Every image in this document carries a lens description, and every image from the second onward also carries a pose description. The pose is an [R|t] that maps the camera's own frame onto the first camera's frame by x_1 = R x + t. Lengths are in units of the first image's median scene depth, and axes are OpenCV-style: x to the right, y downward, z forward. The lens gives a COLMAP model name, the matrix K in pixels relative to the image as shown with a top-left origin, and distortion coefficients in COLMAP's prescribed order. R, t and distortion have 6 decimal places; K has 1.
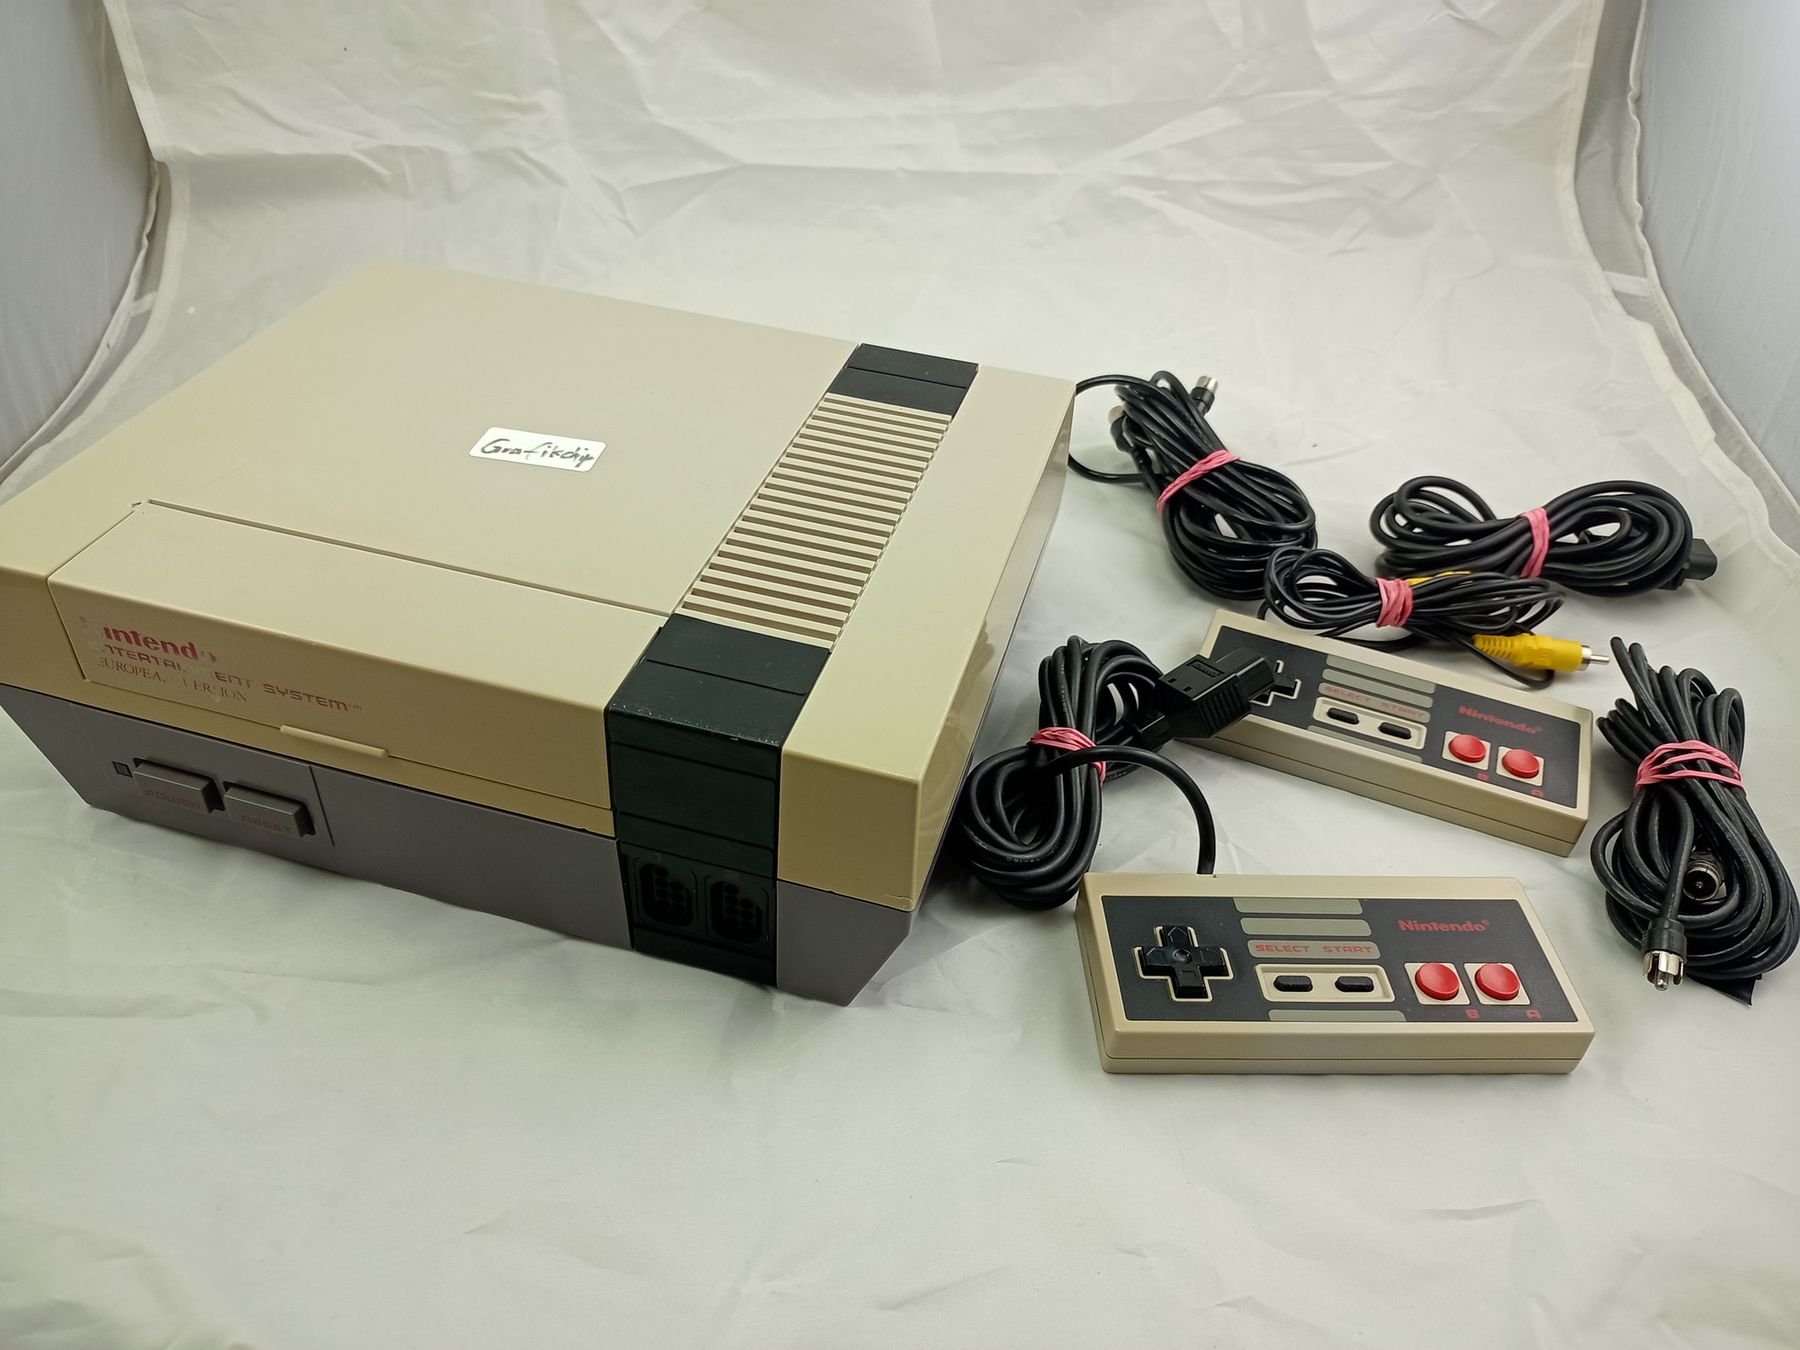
lens RADIAL K [[1361.6, 0, 900.0], [0, 1361.6, 675.0], [0, 0, 1]] dist [-0.000019, -0.006207]
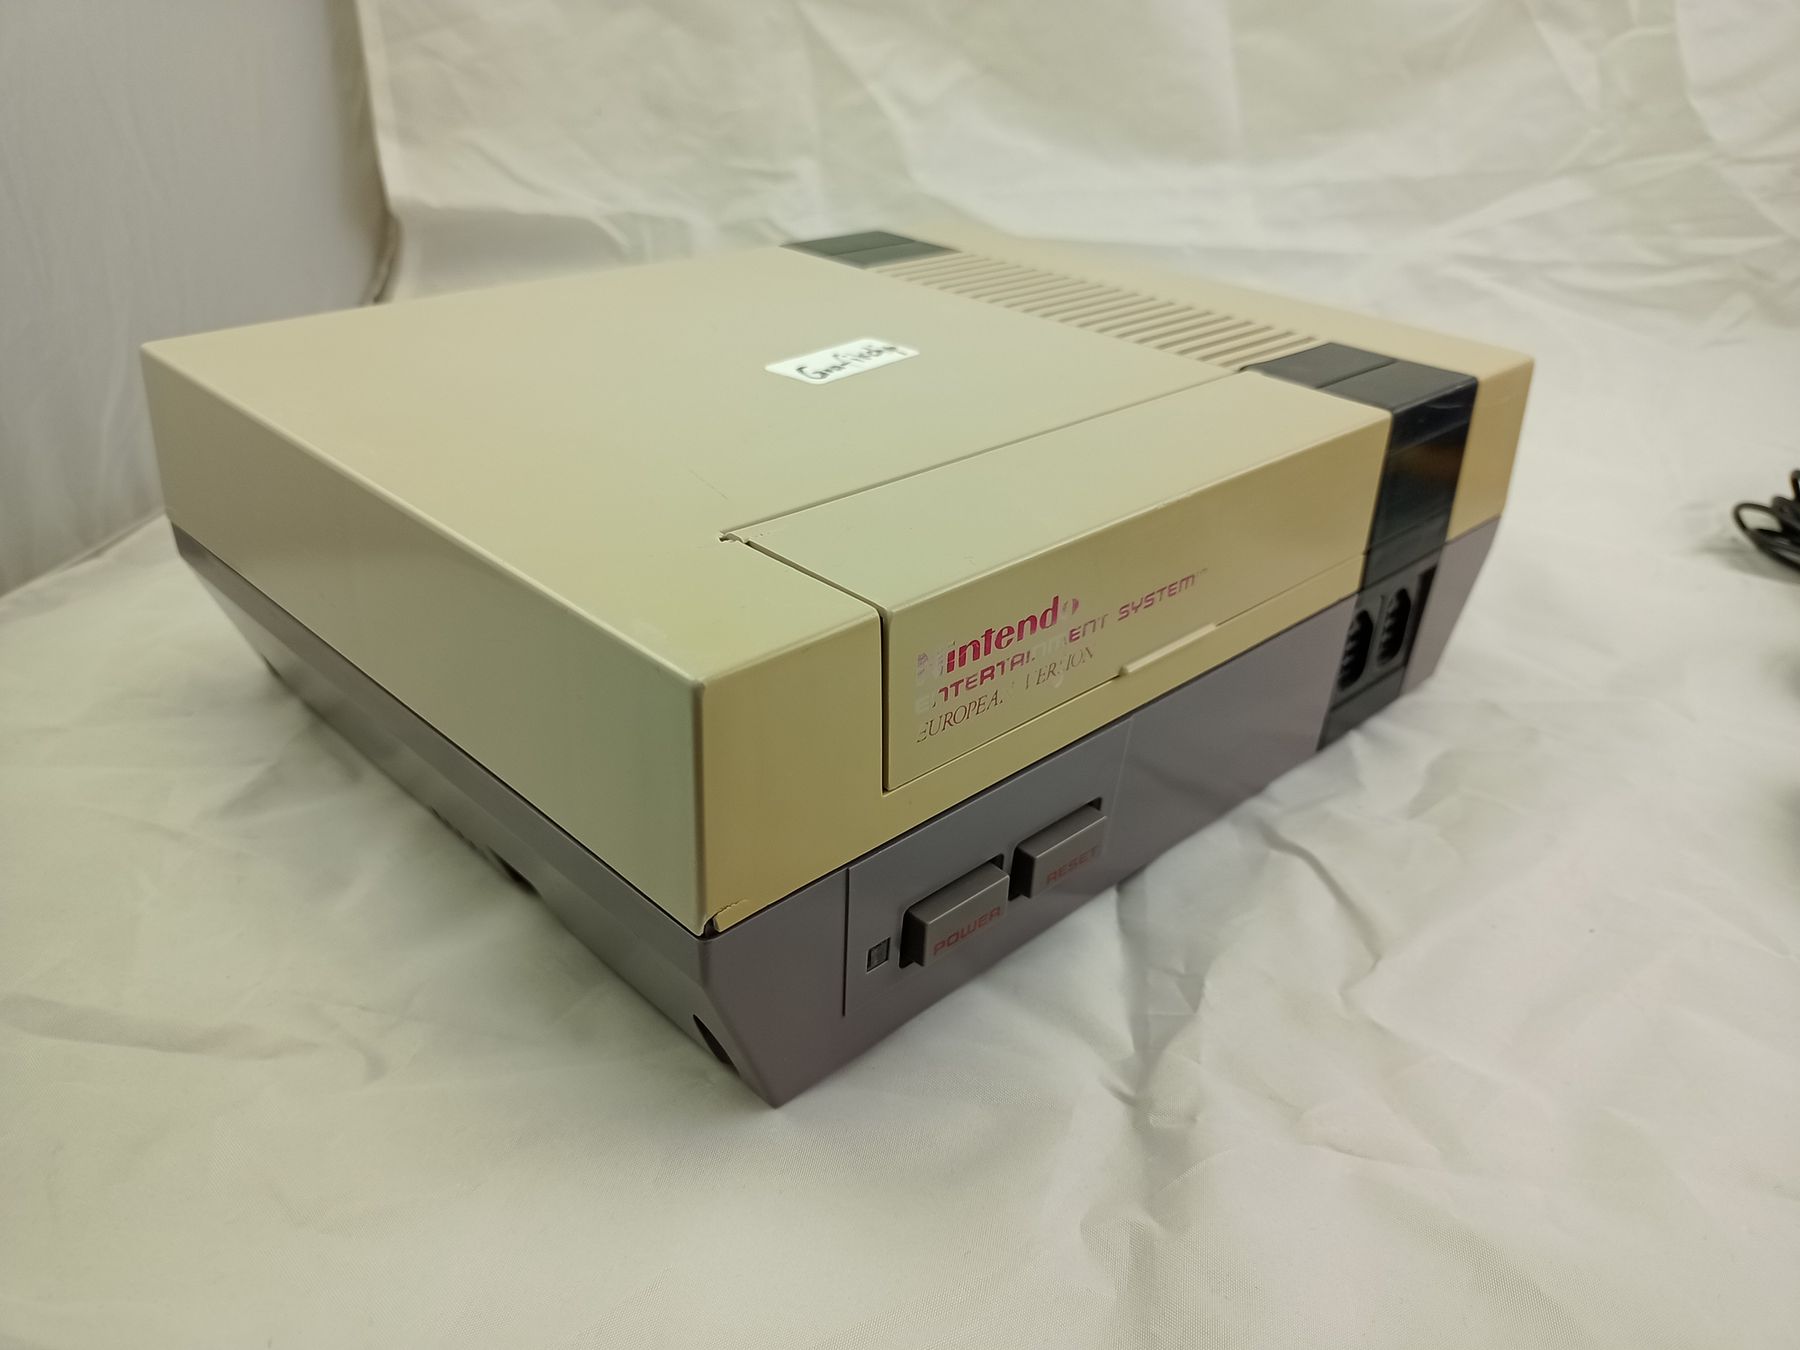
lens RADIAL K [[1382.9, 0, 900.0], [0, 1382.9, 675.0], [0, 0, 1]] dist [-0.022587, -0.000891]
pose [[0.992320, 0.048187, -0.113927, -0.072304], [-0.069093, 0.979858, -0.187364, 0.085904], [0.102603, 0.193797, 0.975661, 0.163767]]
